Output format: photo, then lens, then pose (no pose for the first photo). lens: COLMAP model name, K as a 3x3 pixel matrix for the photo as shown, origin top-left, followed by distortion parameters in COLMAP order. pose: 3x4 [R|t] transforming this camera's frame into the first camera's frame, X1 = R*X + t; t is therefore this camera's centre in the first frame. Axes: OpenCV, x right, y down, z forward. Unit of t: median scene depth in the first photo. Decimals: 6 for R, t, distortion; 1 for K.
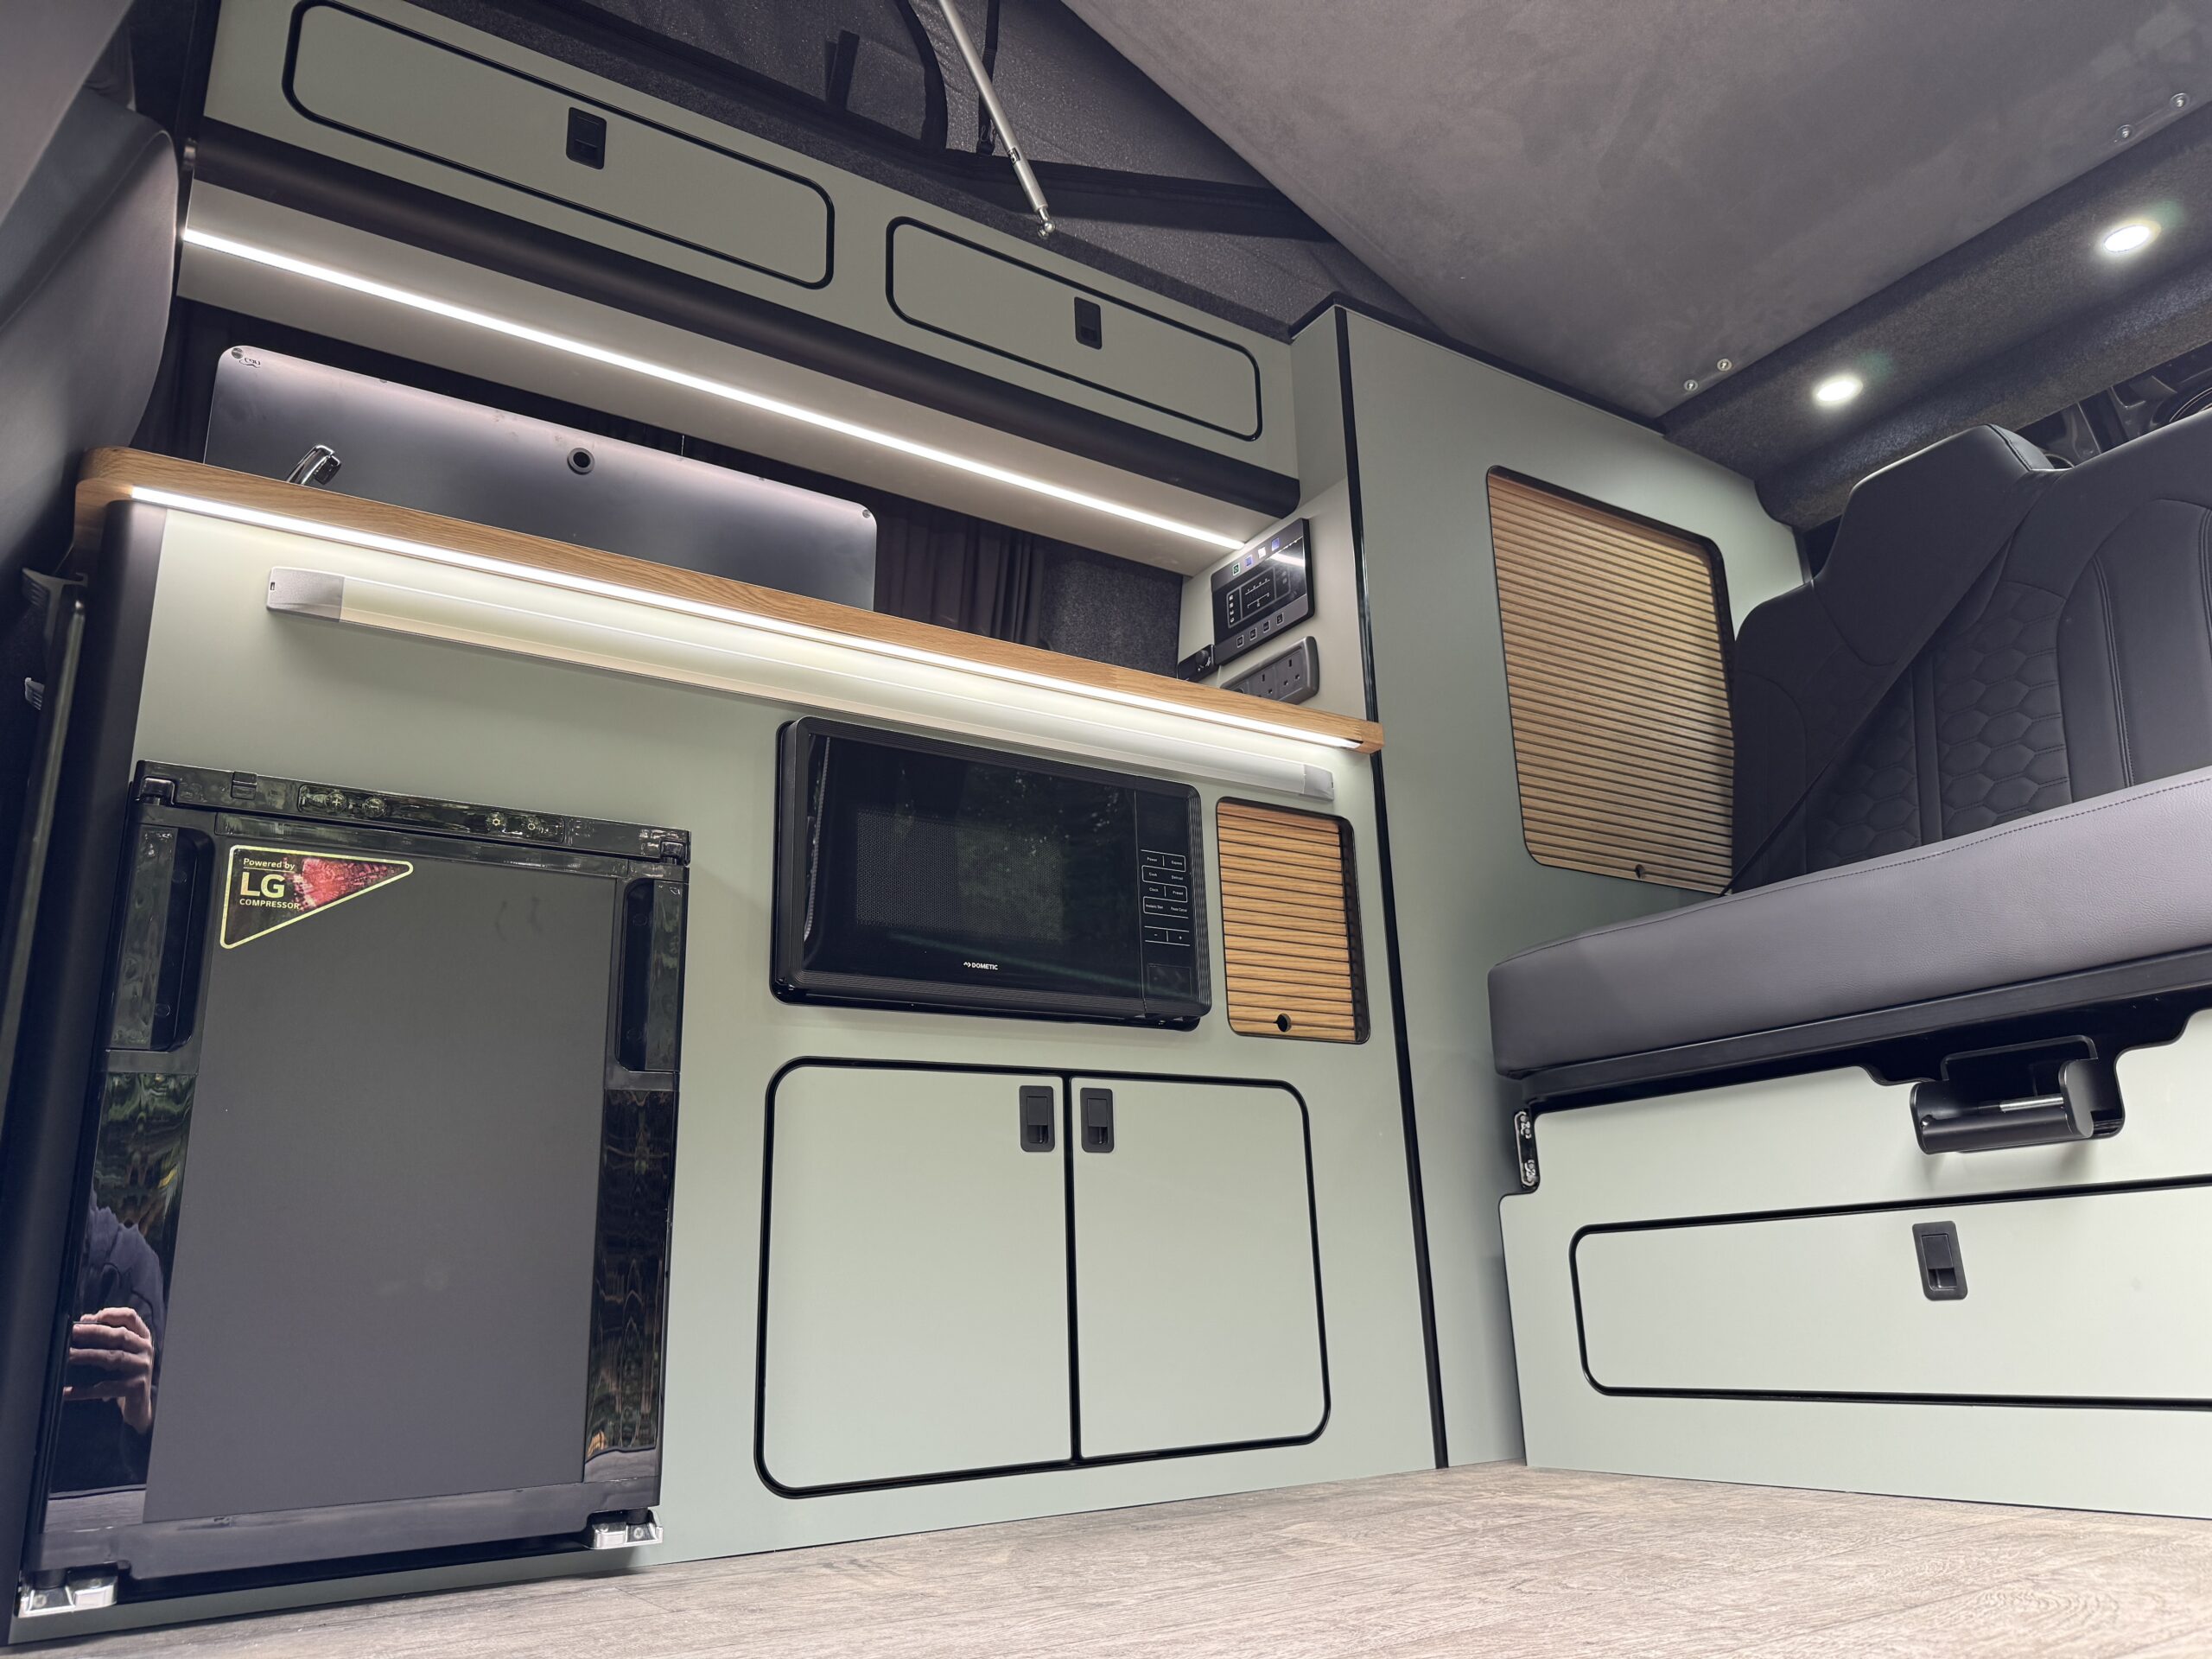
lens RADIAL K [[1557.9, 0, 1115.7], [0, 1557.9, 831.8], [0, 0, 1]] dist [0.067675, -0.089054]
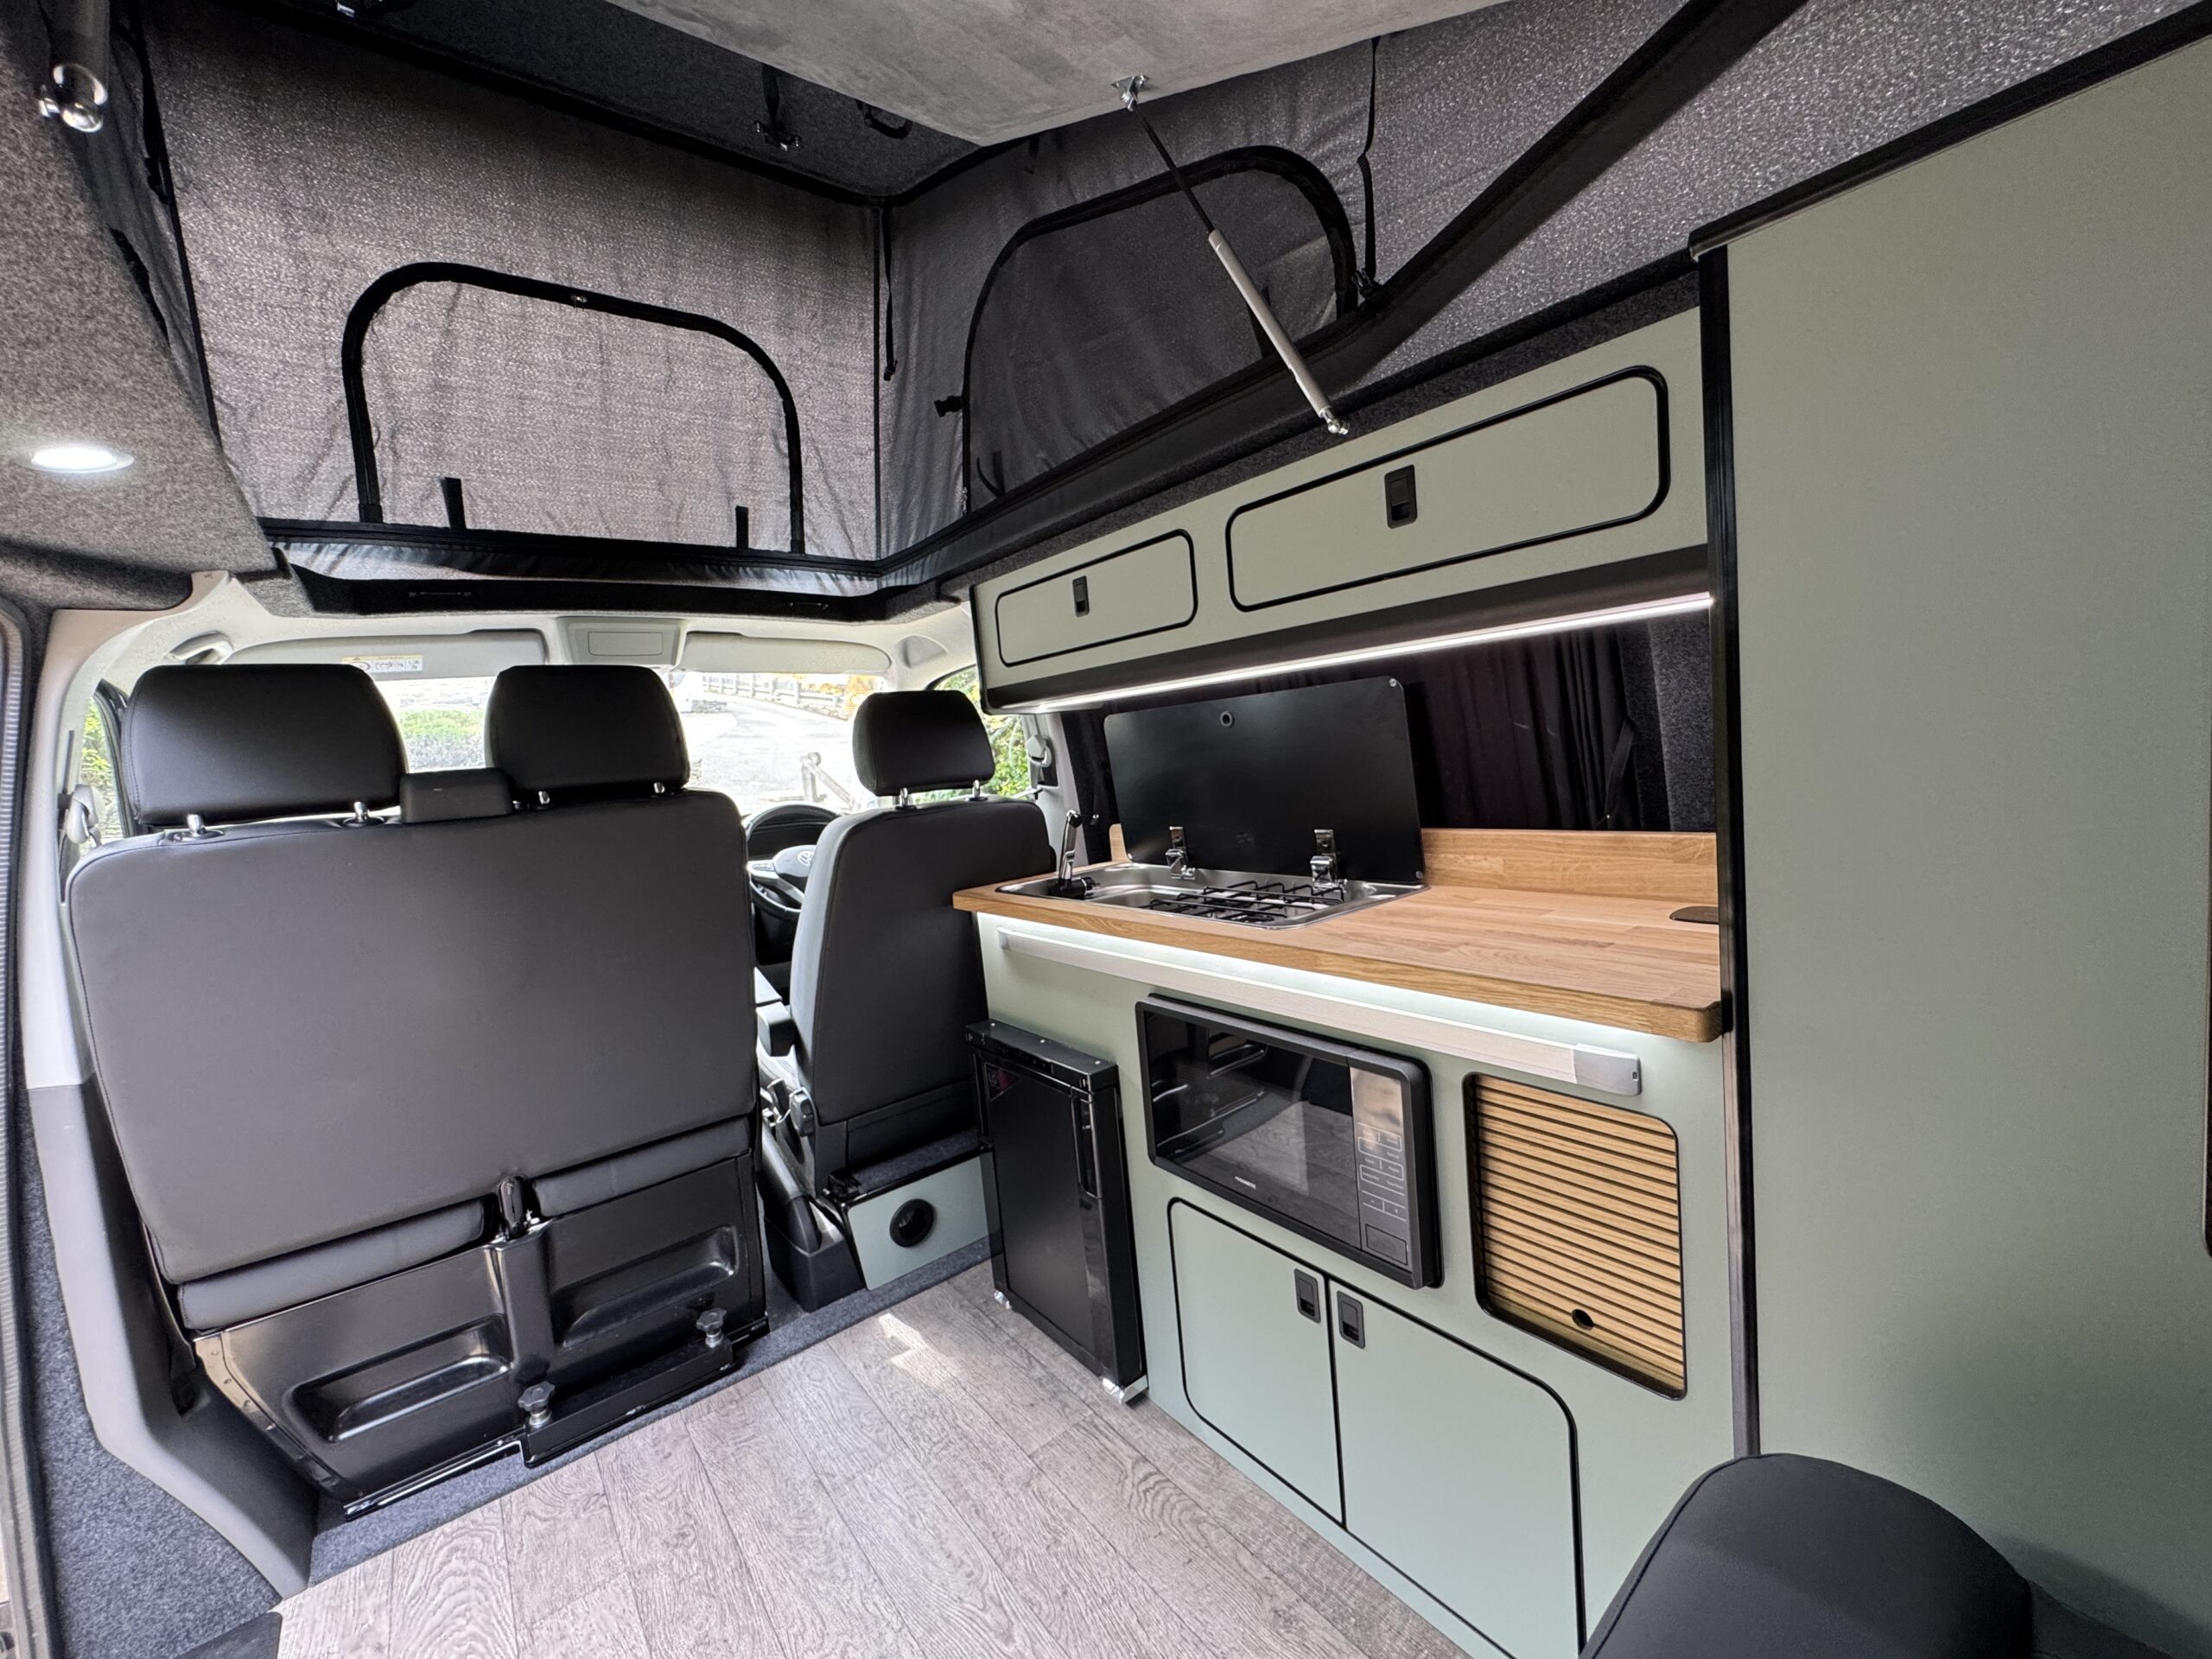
lens RADIAL K [[883.7, 0, 1104.2], [0, 883.7, 825.4], [0, 0, 1]] dist [-0.001492, 0.000032]
pose [[0.091606, 0.117257, -0.988868, 0.628450], [0.365742, 0.919675, 0.142934, -0.357922], [0.926197, -0.374765, 0.041362, 0.933822]]
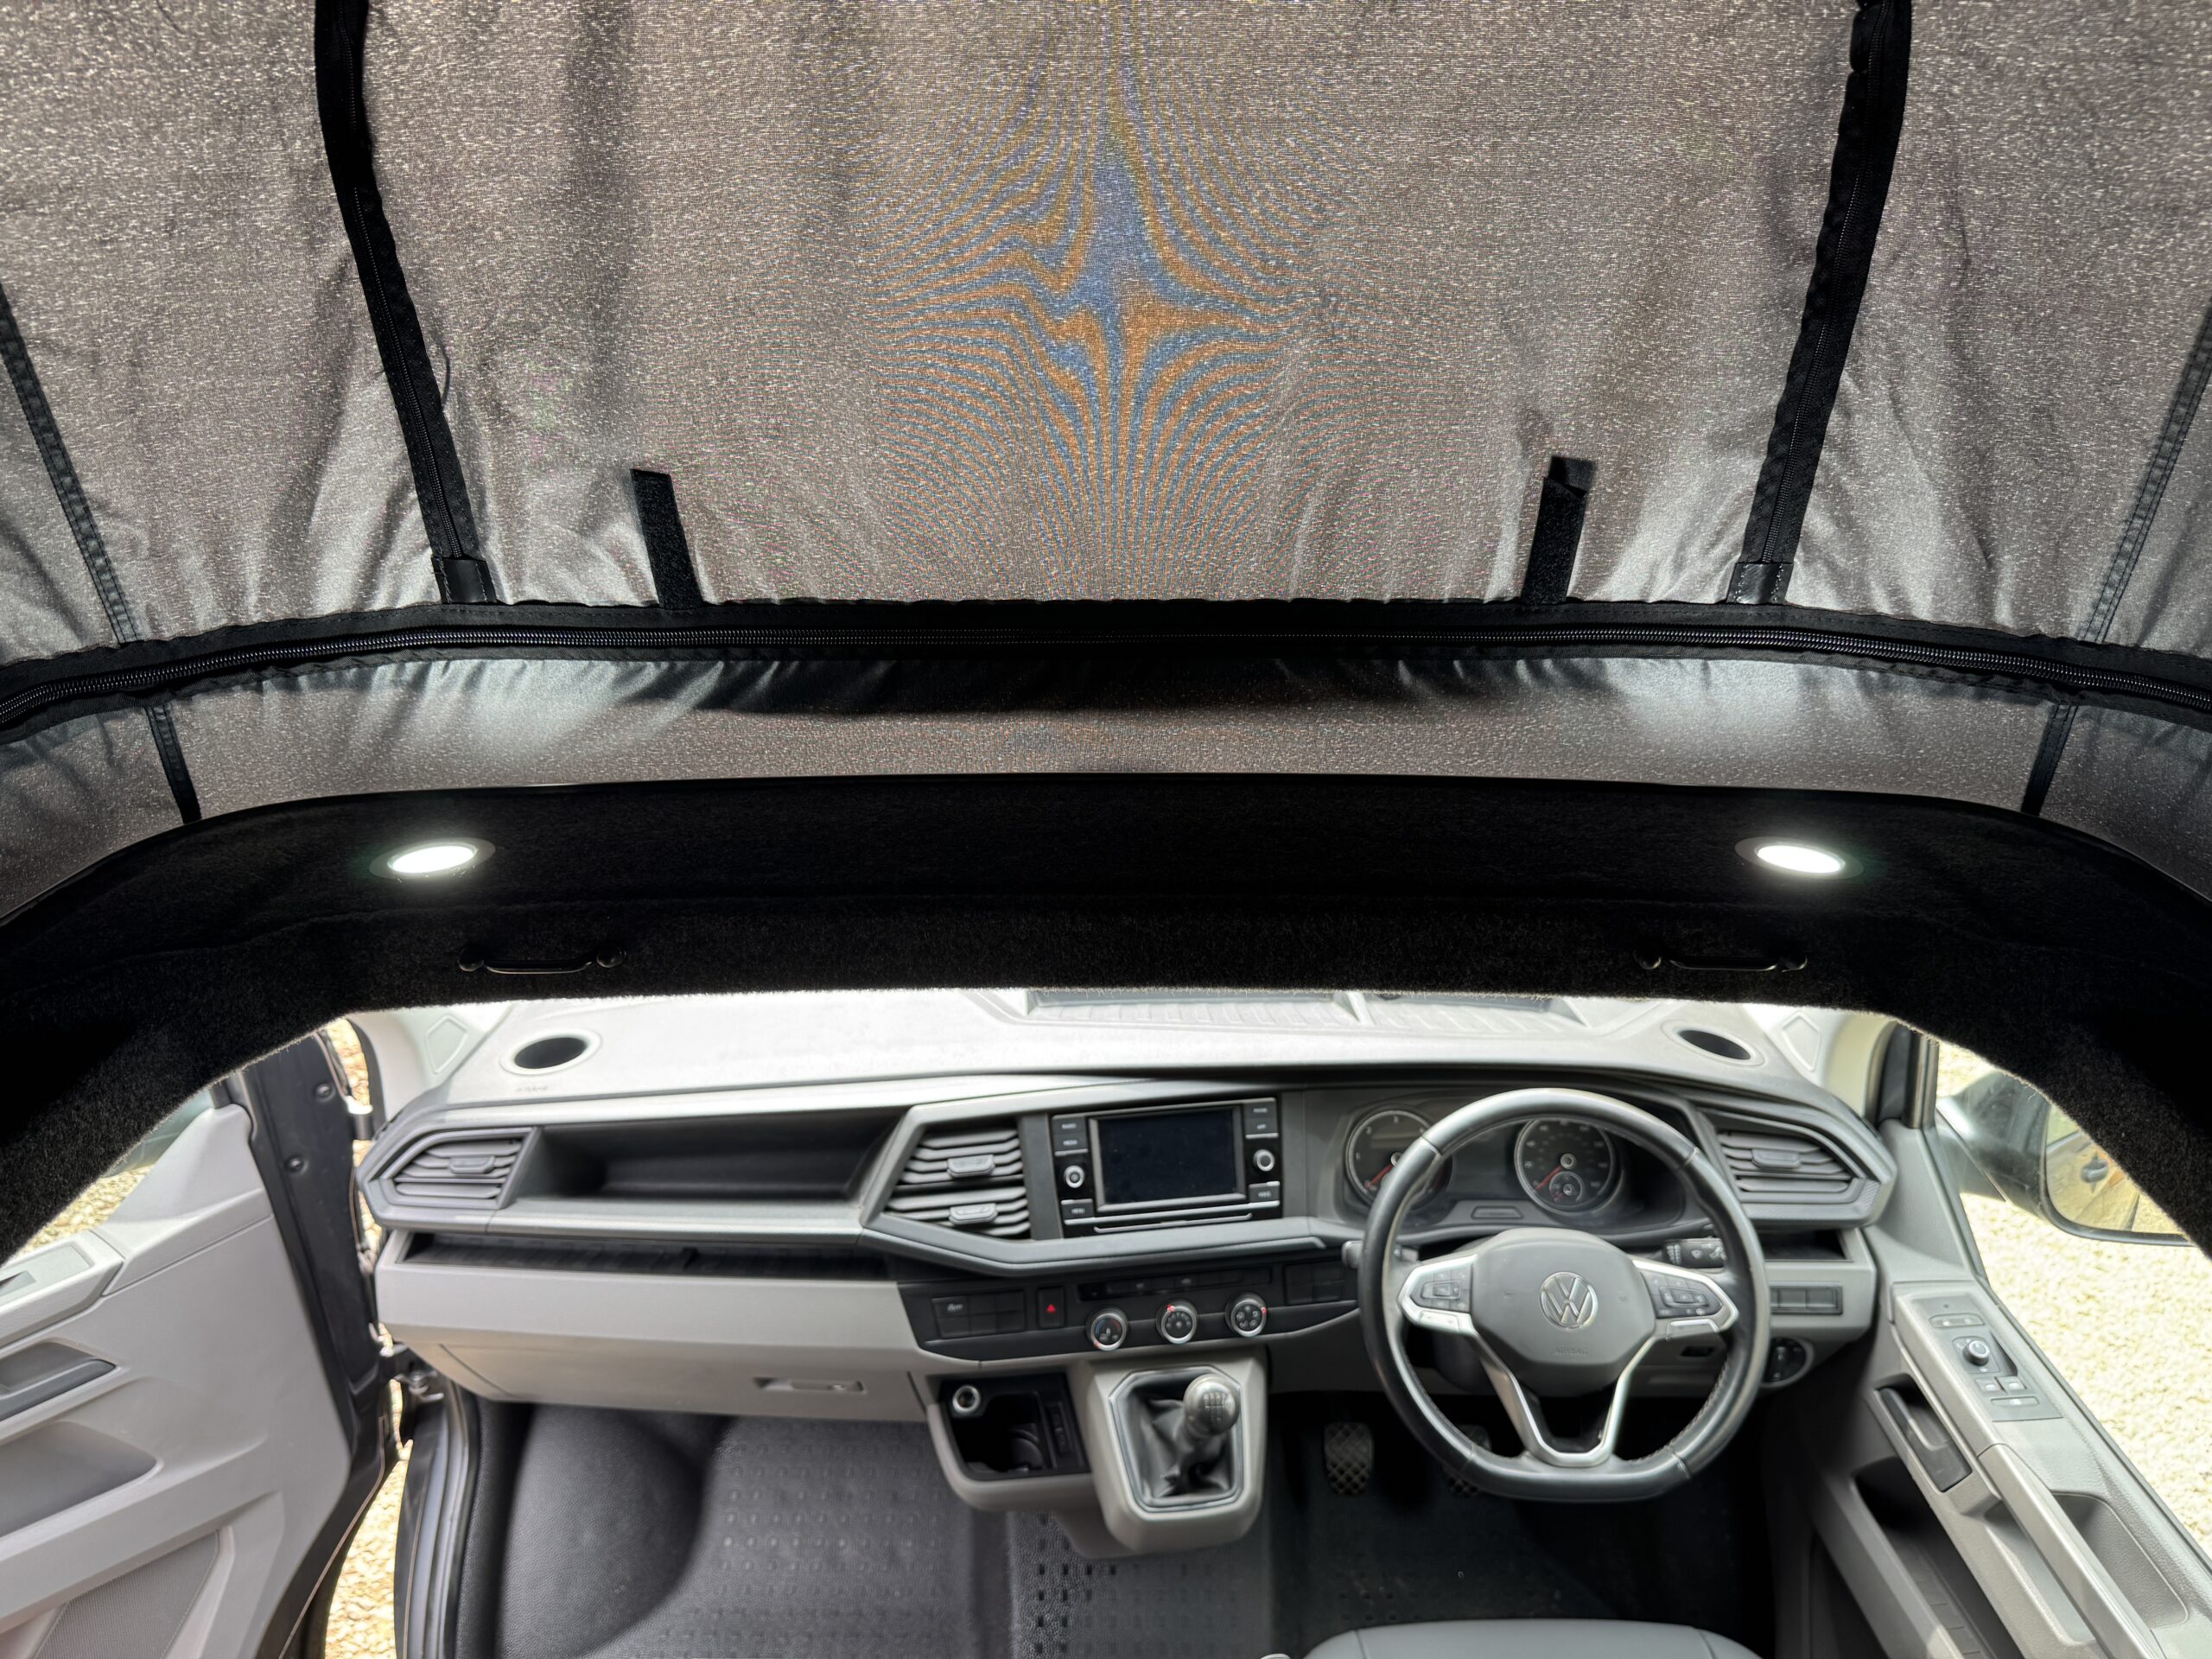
lens RADIAL K [[1602.7, 0, 1106.0], [0, 1602.7, 829.5], [0, 0, 1]] dist [-0.002963, 0.000782]
pose [[-0.545748, 0.361470, -0.755975, -0.165002], [0.269937, 0.929919, 0.249770, -0.870535], [0.793280, -0.067754, -0.605075, 0.884214]]
